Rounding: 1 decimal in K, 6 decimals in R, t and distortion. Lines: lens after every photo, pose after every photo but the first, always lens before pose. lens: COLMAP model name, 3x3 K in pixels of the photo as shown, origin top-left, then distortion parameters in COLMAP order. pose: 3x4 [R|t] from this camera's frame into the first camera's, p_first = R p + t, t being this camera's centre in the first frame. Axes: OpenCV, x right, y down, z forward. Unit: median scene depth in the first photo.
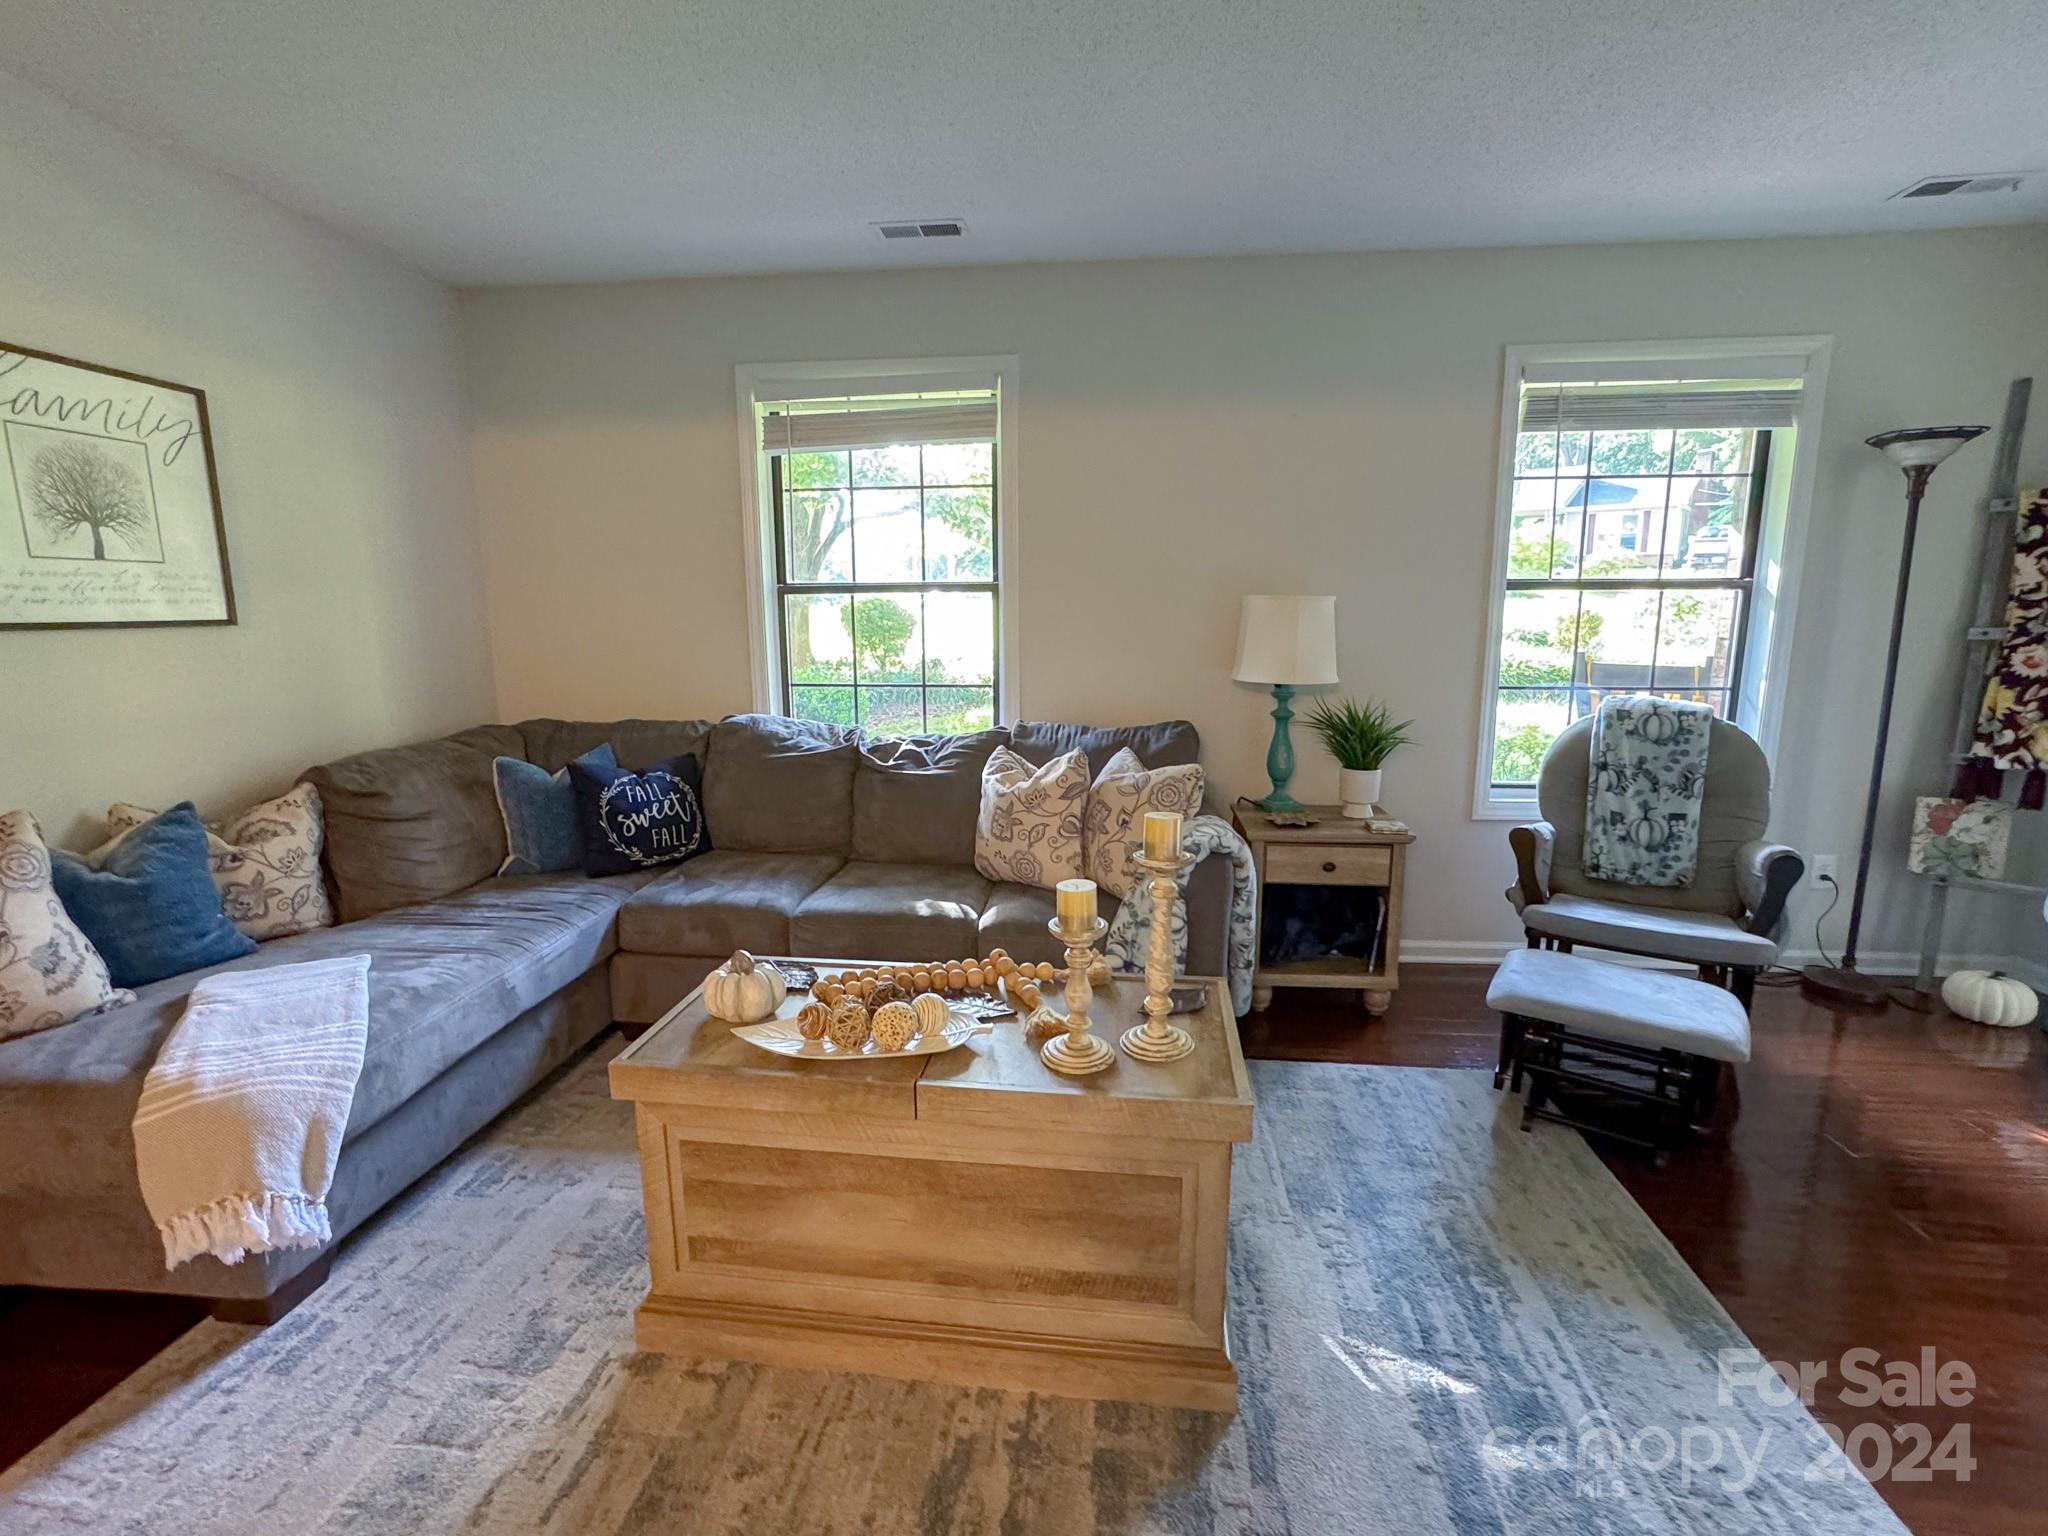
lens RADIAL K [[899.4, 0, 1037.1], [0, 899.4, 763.6], [0, 0, 1]] dist [-0.019554, 0.008463]
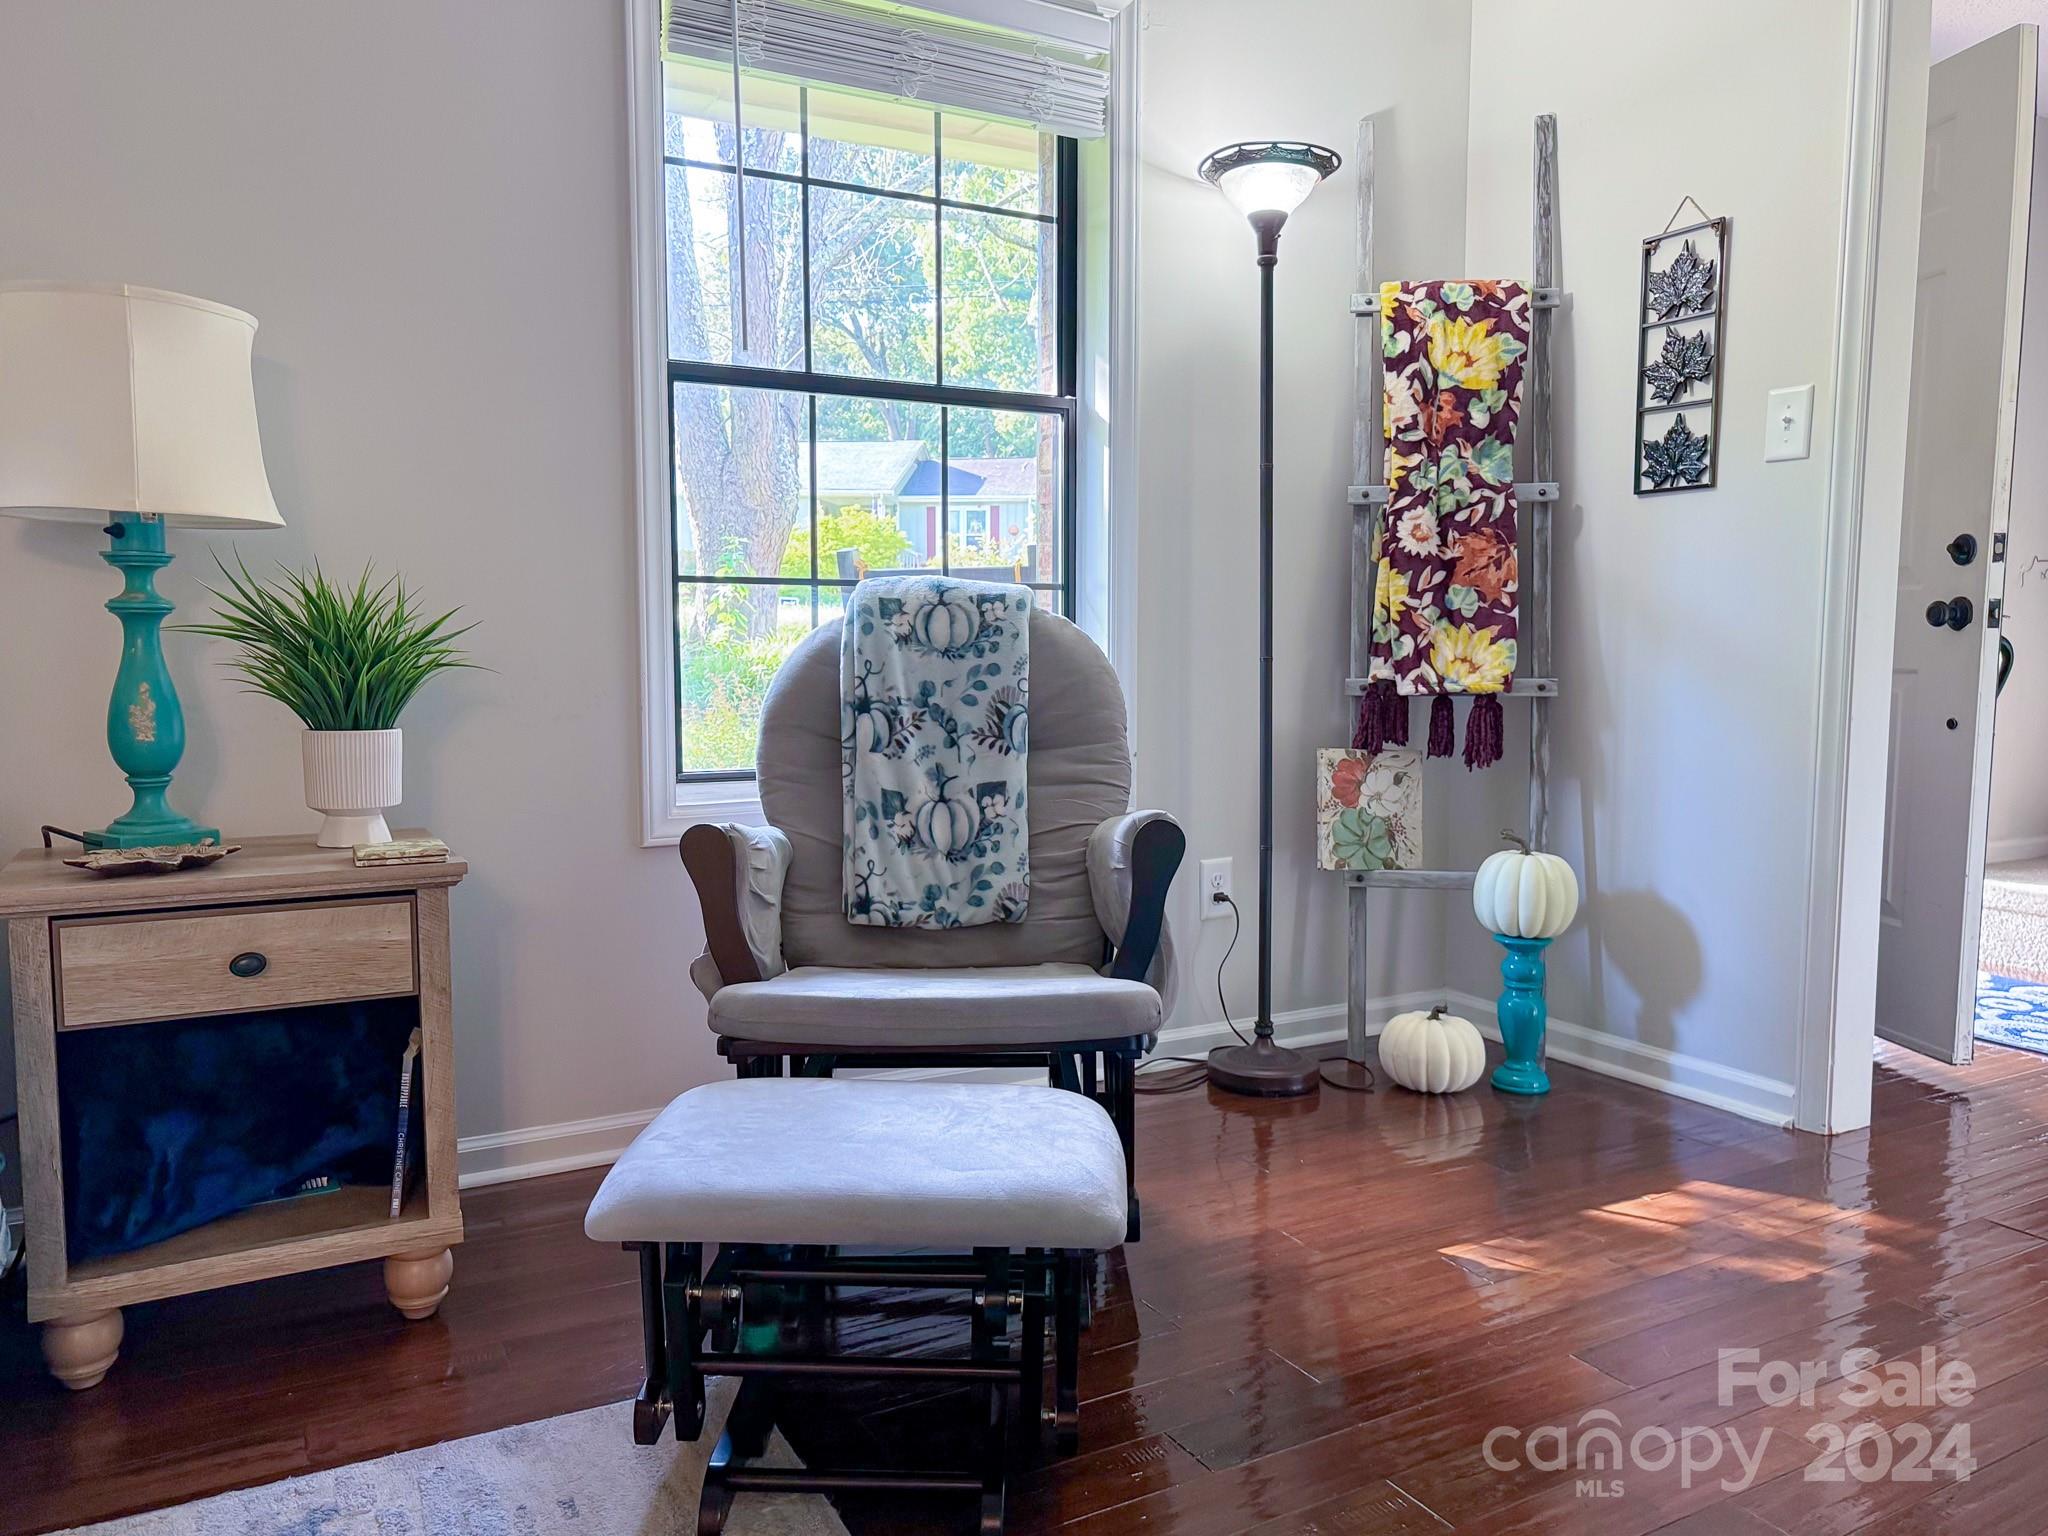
lens RADIAL K [[1469.0, 0, 1003.9], [0, 1469.0, 762.3], [0, 0, 1]] dist [0.010840, -0.000552]
pose [[0.831559, -0.042680, 0.553794, 0.243788], [0.091523, 0.993944, -0.060826, 0.095554], [-0.547844, 0.101265, 0.830429, 0.275438]]
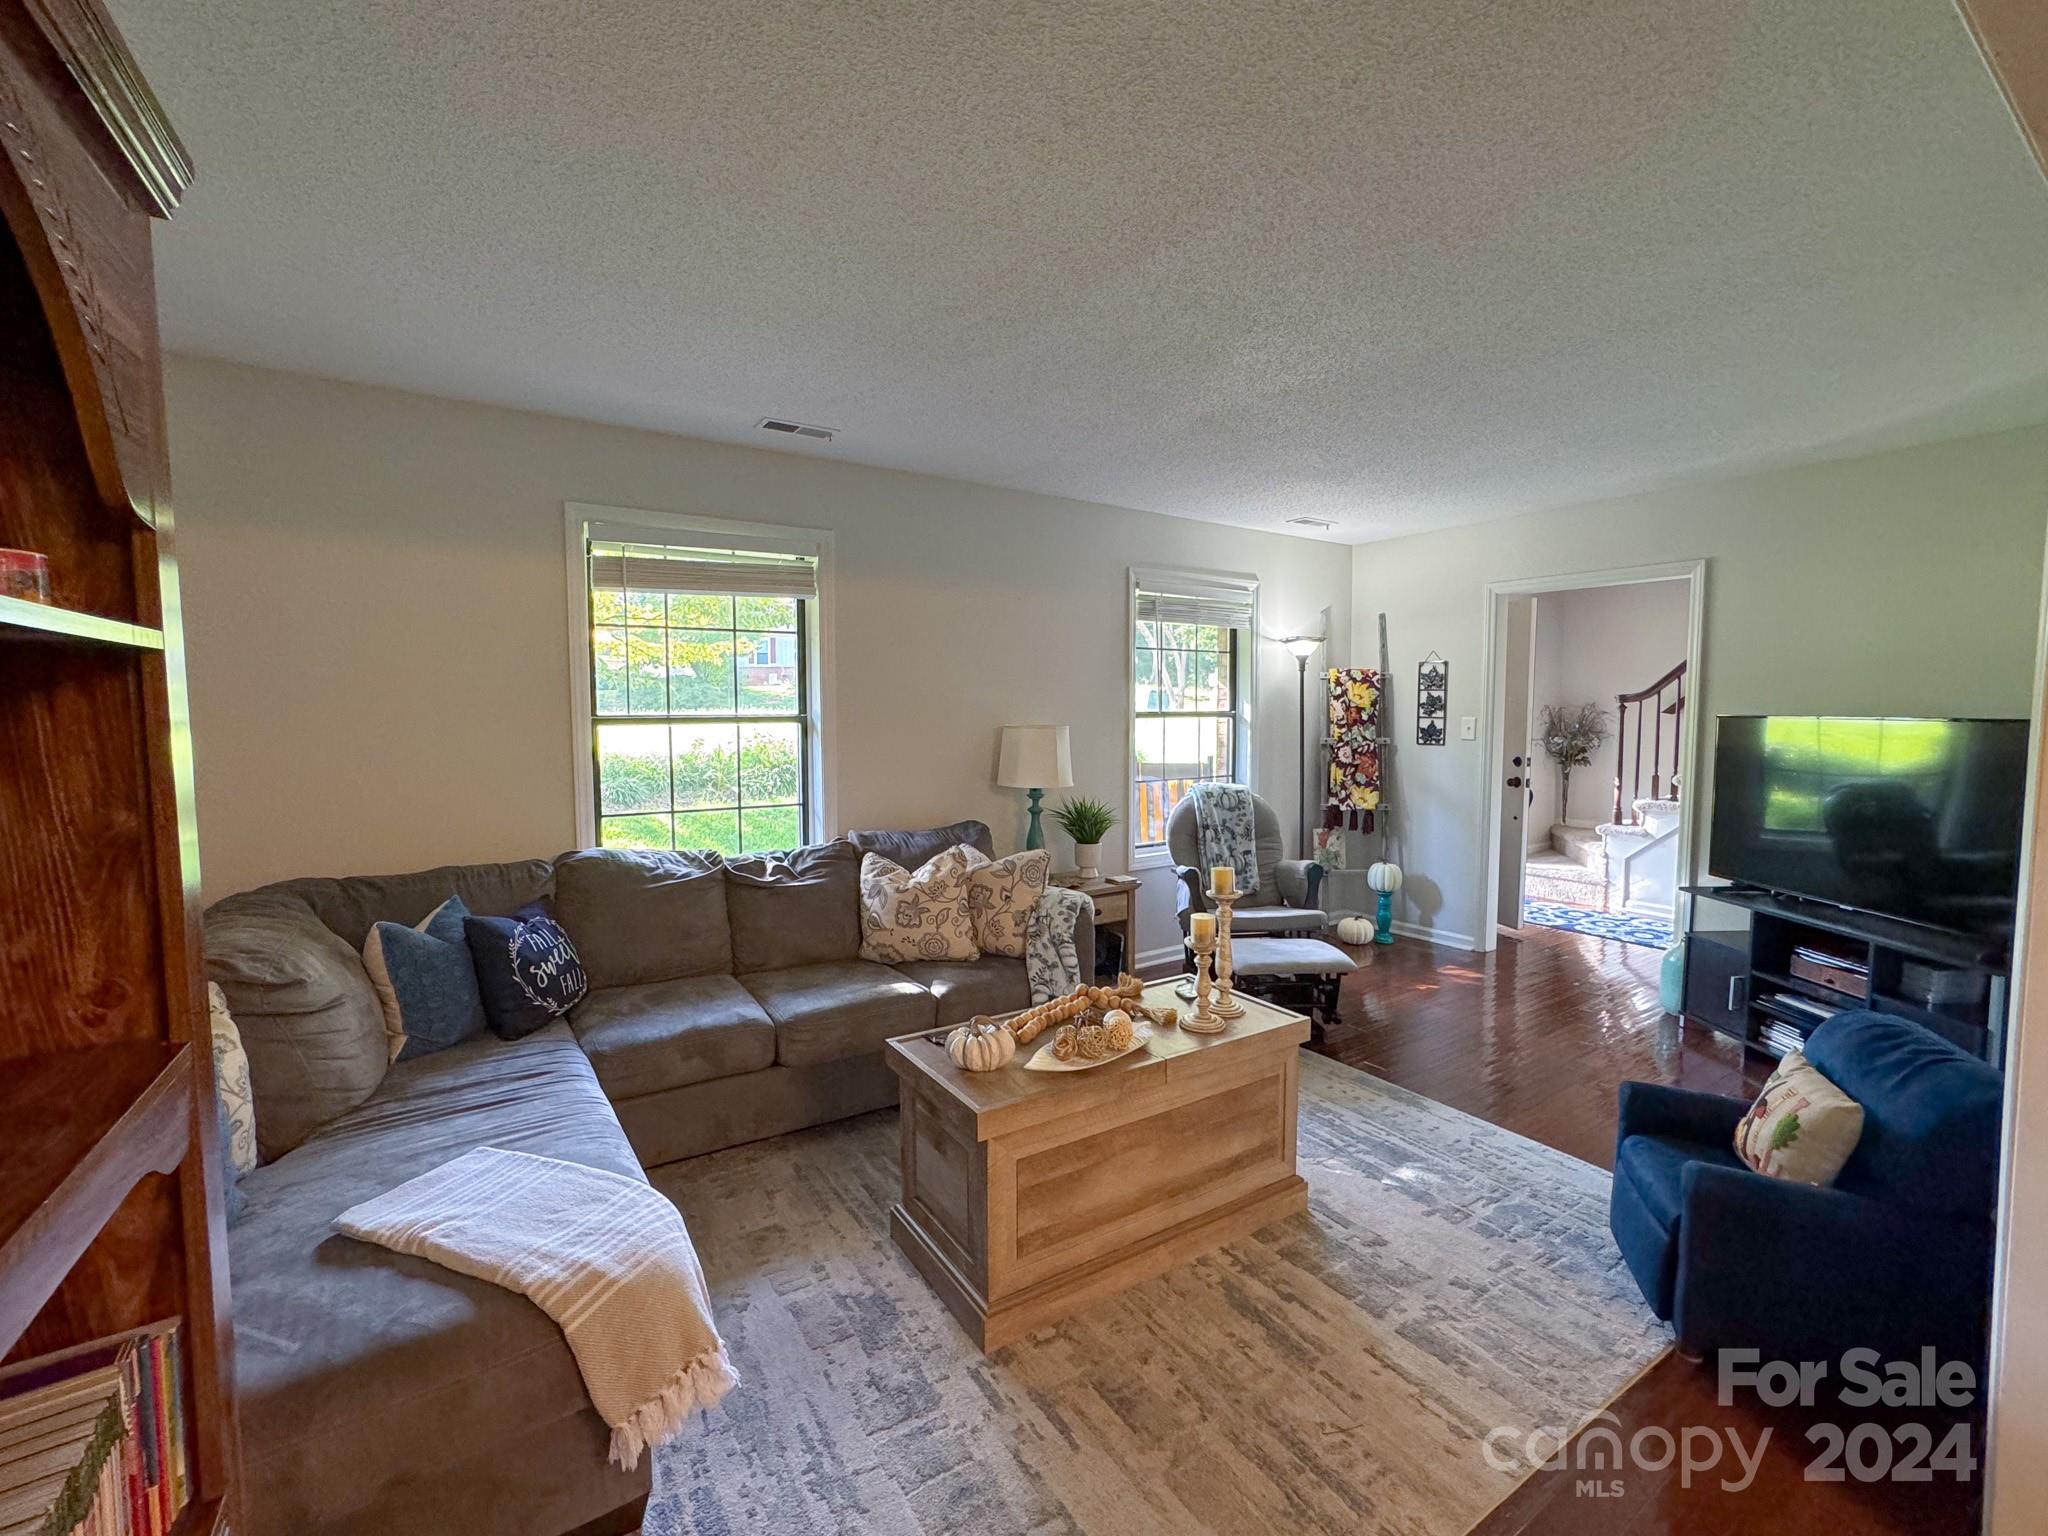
lens RADIAL K [[839.4, 0, 1036.8], [0, 839.4, 772.2], [0, 0, 1]] dist [-0.024278, 0.001155]
pose [[0.780609, -0.042642, 0.623563, -0.574018], [0.108455, 0.991777, -0.067947, -0.026277], [-0.615538, 0.120668, 0.778815, -0.014752]]
